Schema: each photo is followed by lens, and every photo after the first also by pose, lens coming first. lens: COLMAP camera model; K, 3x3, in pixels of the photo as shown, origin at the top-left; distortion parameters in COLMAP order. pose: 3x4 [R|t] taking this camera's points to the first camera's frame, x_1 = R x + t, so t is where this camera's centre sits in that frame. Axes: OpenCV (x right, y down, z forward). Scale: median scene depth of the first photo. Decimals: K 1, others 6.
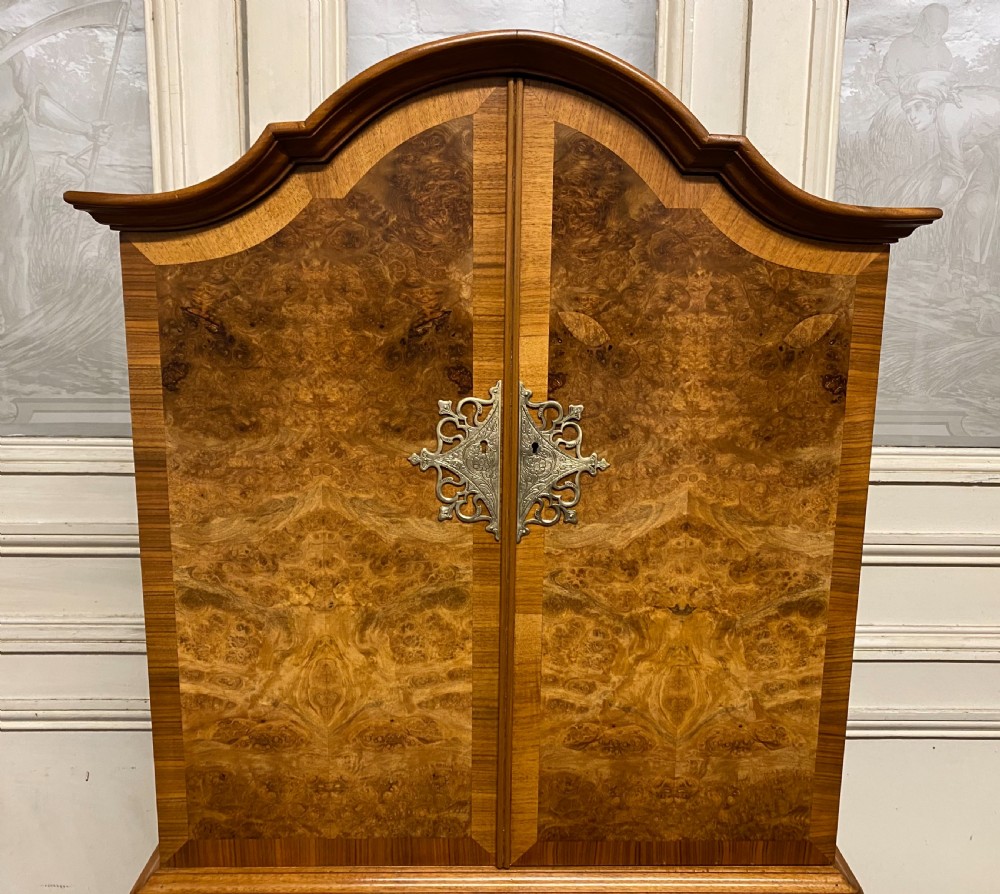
lens RADIAL K [[923.1, 0, 513.5], [0, 923.1, 452.2], [0, 0, 1]] dist [0.135853, -0.355054]
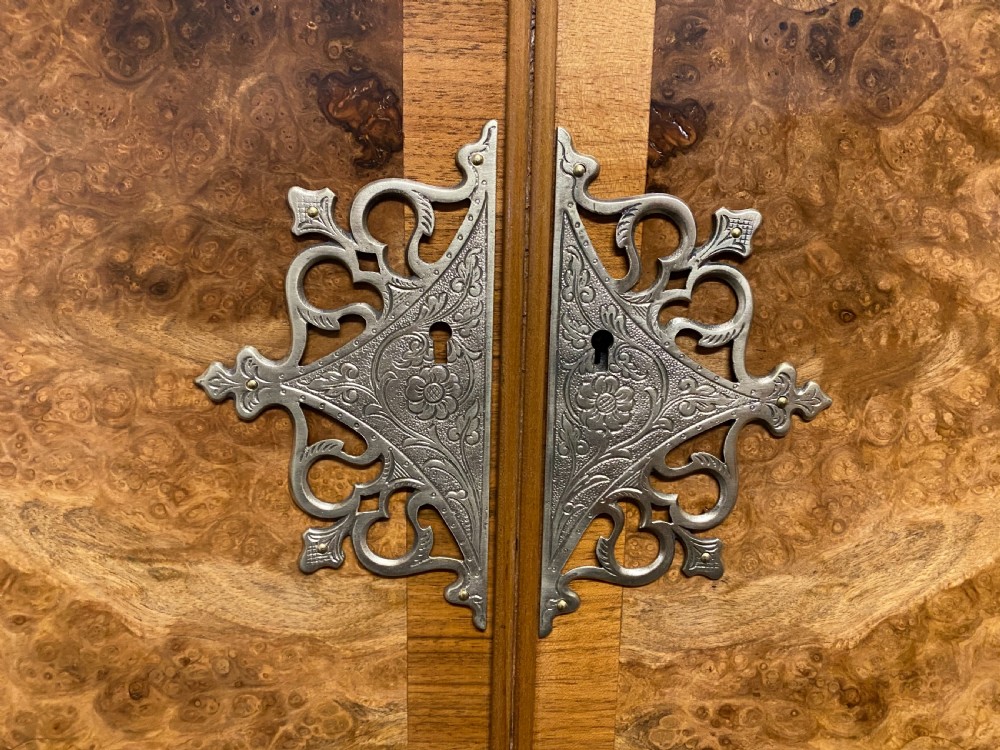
lens RADIAL K [[784.1, 0, 500.0], [0, 784.1, 375.0], [0, 0, 1]] dist [0.015609, -0.007803]
pose [[0.999583, 0.002405, 0.028783, -0.019260], [-0.002144, 0.999956, -0.009091, 0.007232], [-0.028803, 0.009025, 0.999544, 0.730390]]
